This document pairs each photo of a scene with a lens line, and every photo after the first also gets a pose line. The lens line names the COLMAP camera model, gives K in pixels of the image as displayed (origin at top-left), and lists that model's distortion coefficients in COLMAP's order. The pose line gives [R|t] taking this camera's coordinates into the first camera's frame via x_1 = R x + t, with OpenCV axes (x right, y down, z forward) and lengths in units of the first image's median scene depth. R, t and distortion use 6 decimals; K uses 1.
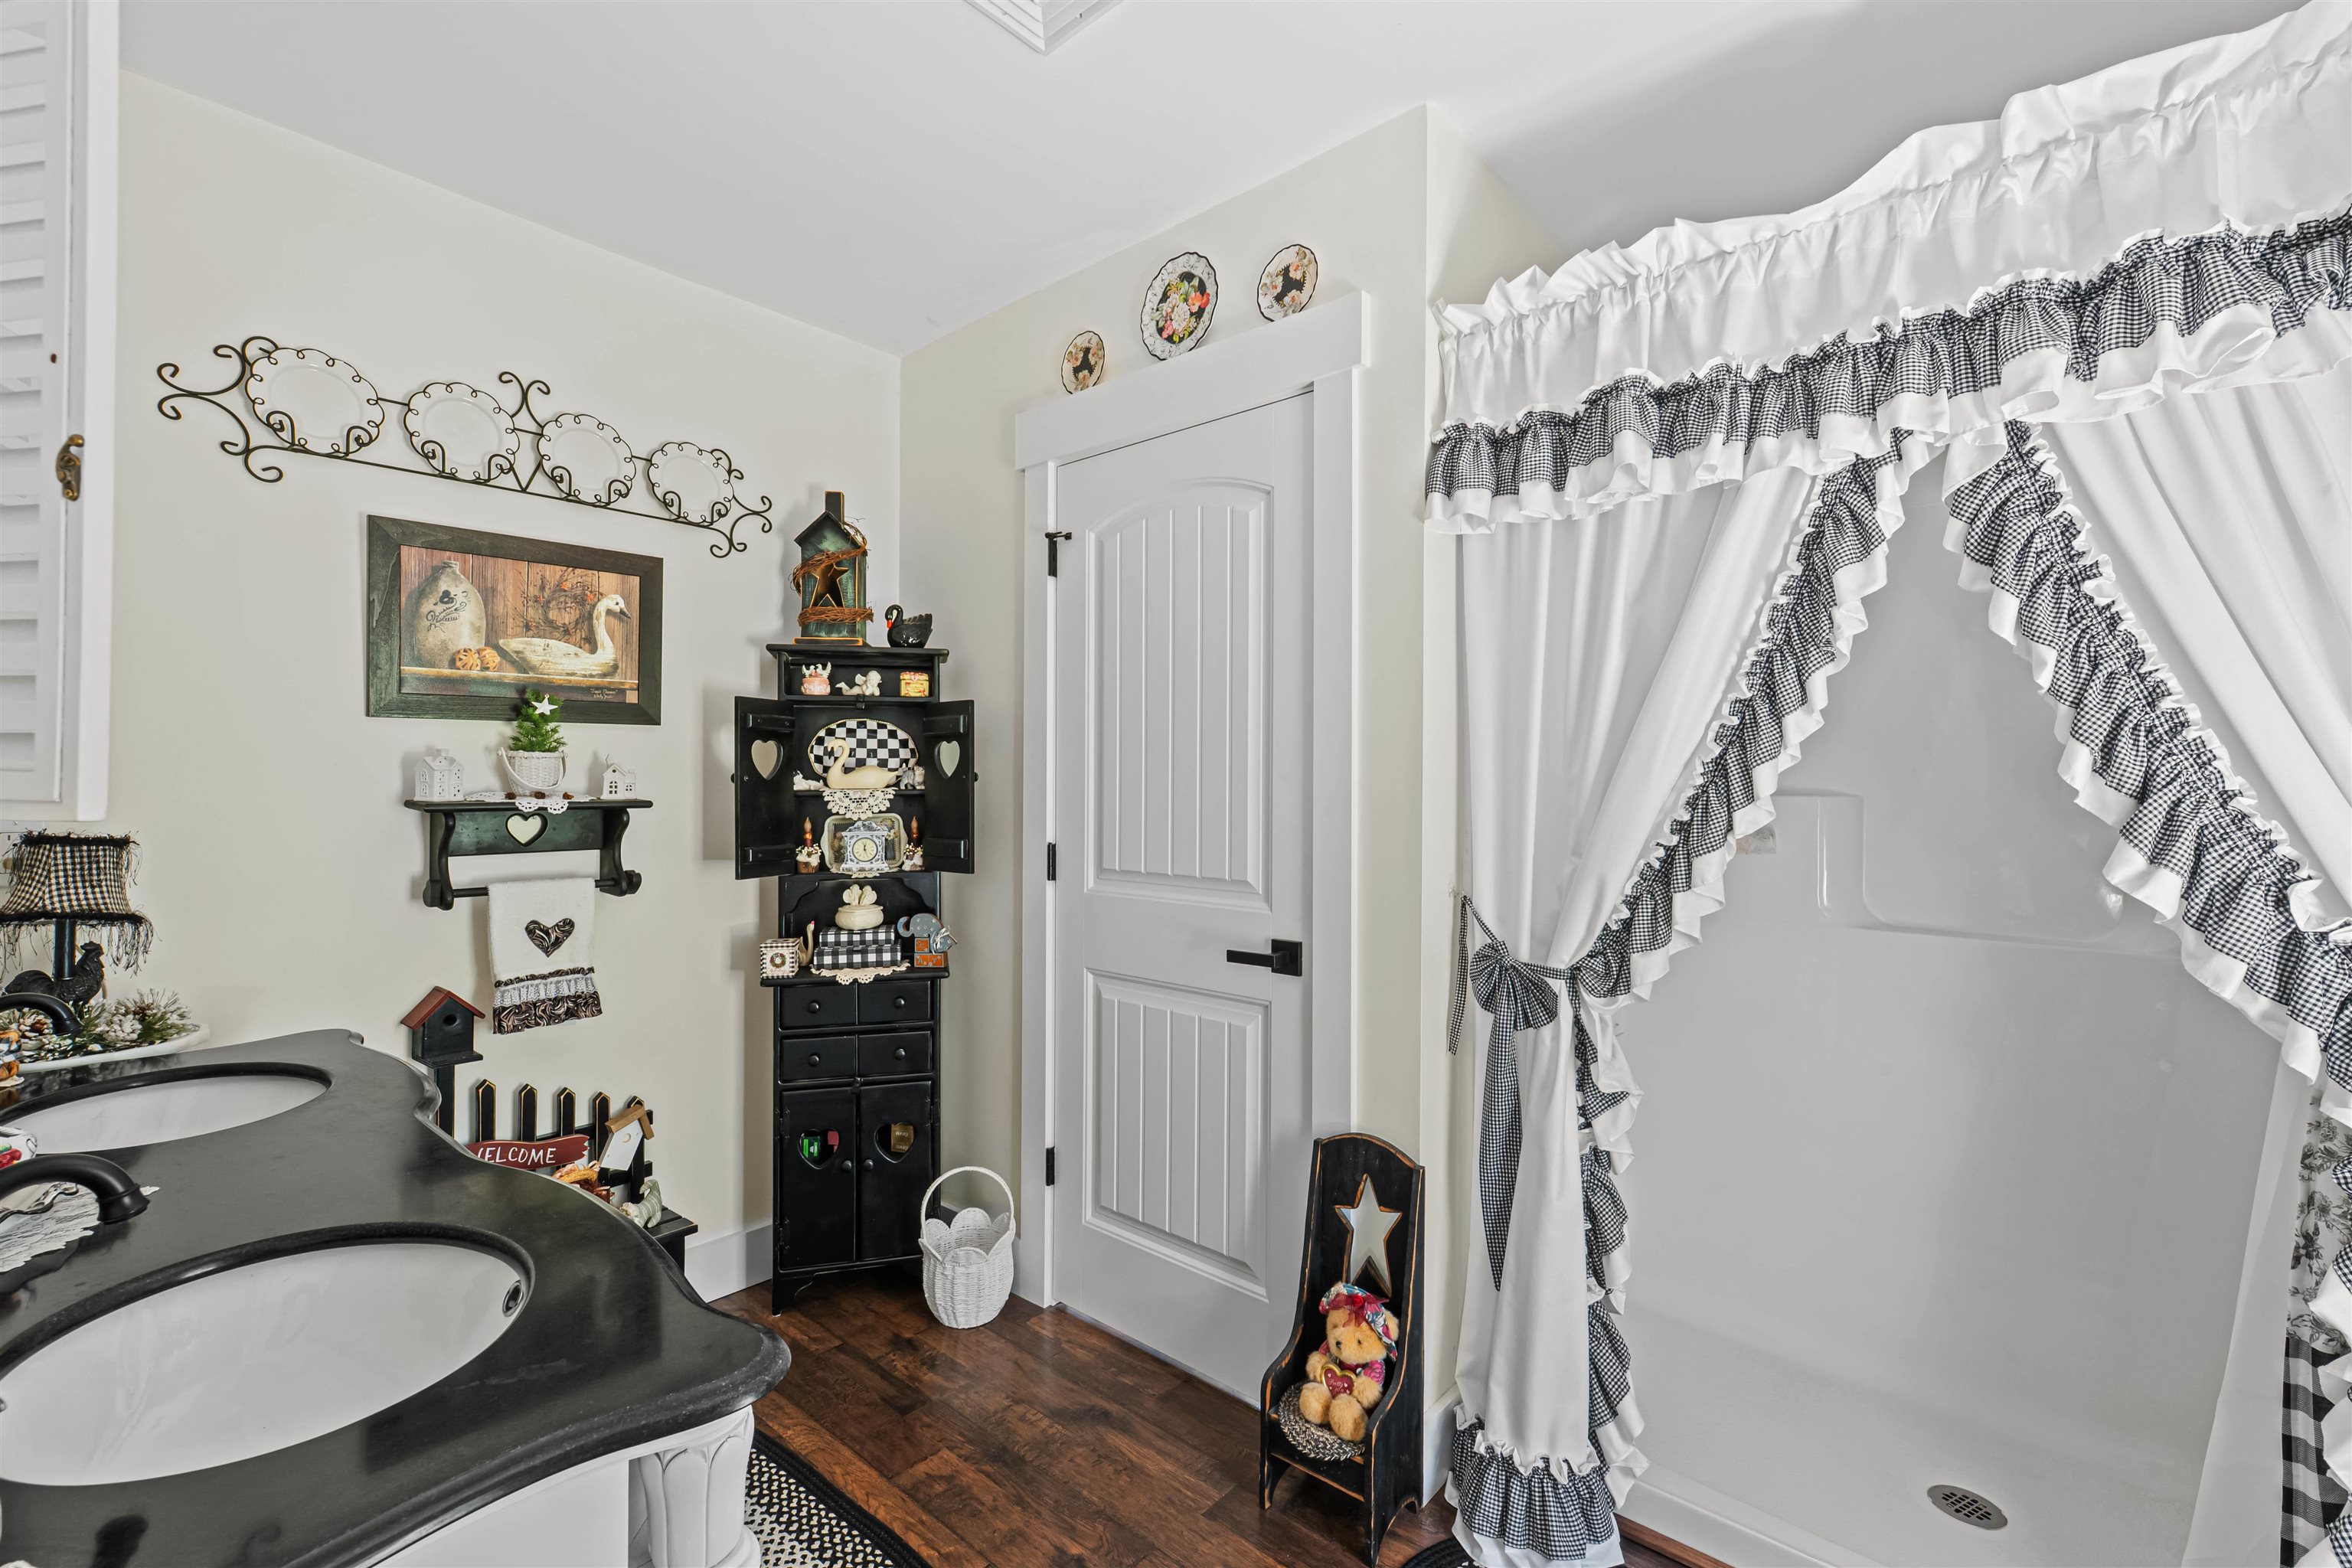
lens RADIAL K [[1019.7, 0, 1187.1], [0, 1019.7, 783.4], [0, 0, 1]] dist [0.004880, 0.000455]
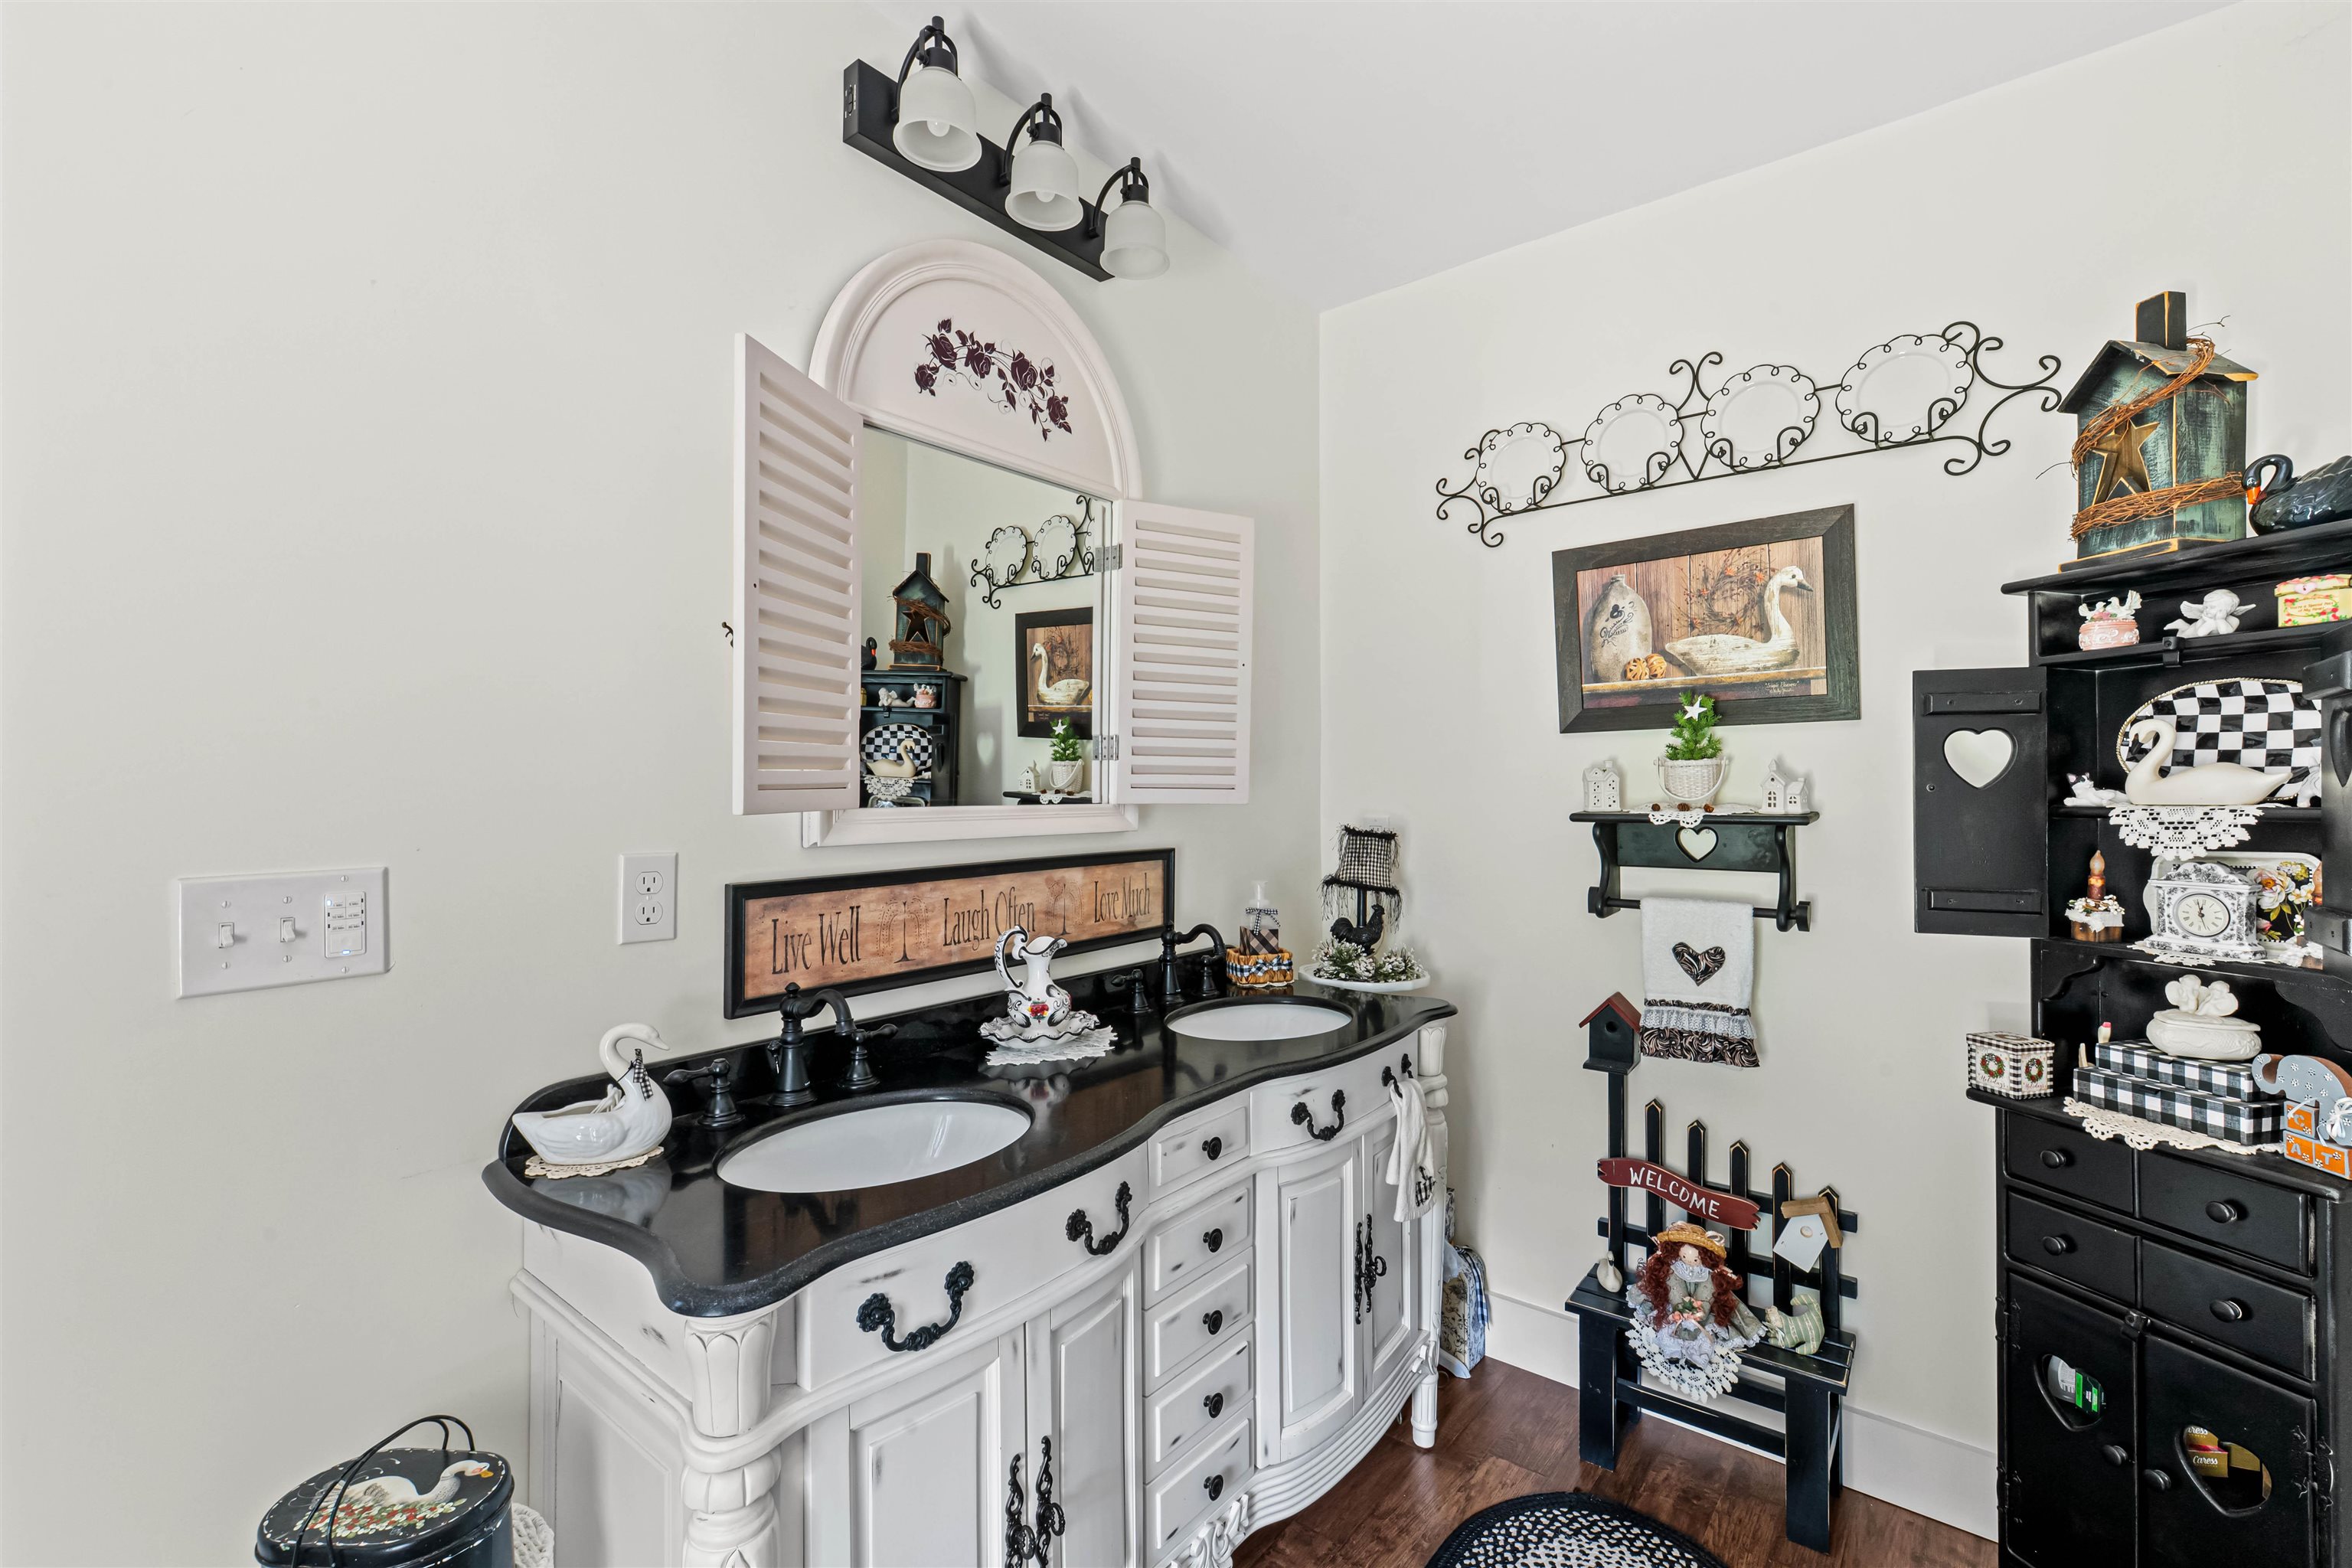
lens RADIAL K [[1019.7, 0, 1187.1], [0, 1019.7, 783.4], [0, 0, 1]] dist [0.004880, 0.000455]
pose [[0.040060, -0.006279, -0.999178, 0.252307], [0.001402, 0.999980, -0.006228, -0.004549], [0.999196, -0.001151, 0.040068, 0.489883]]
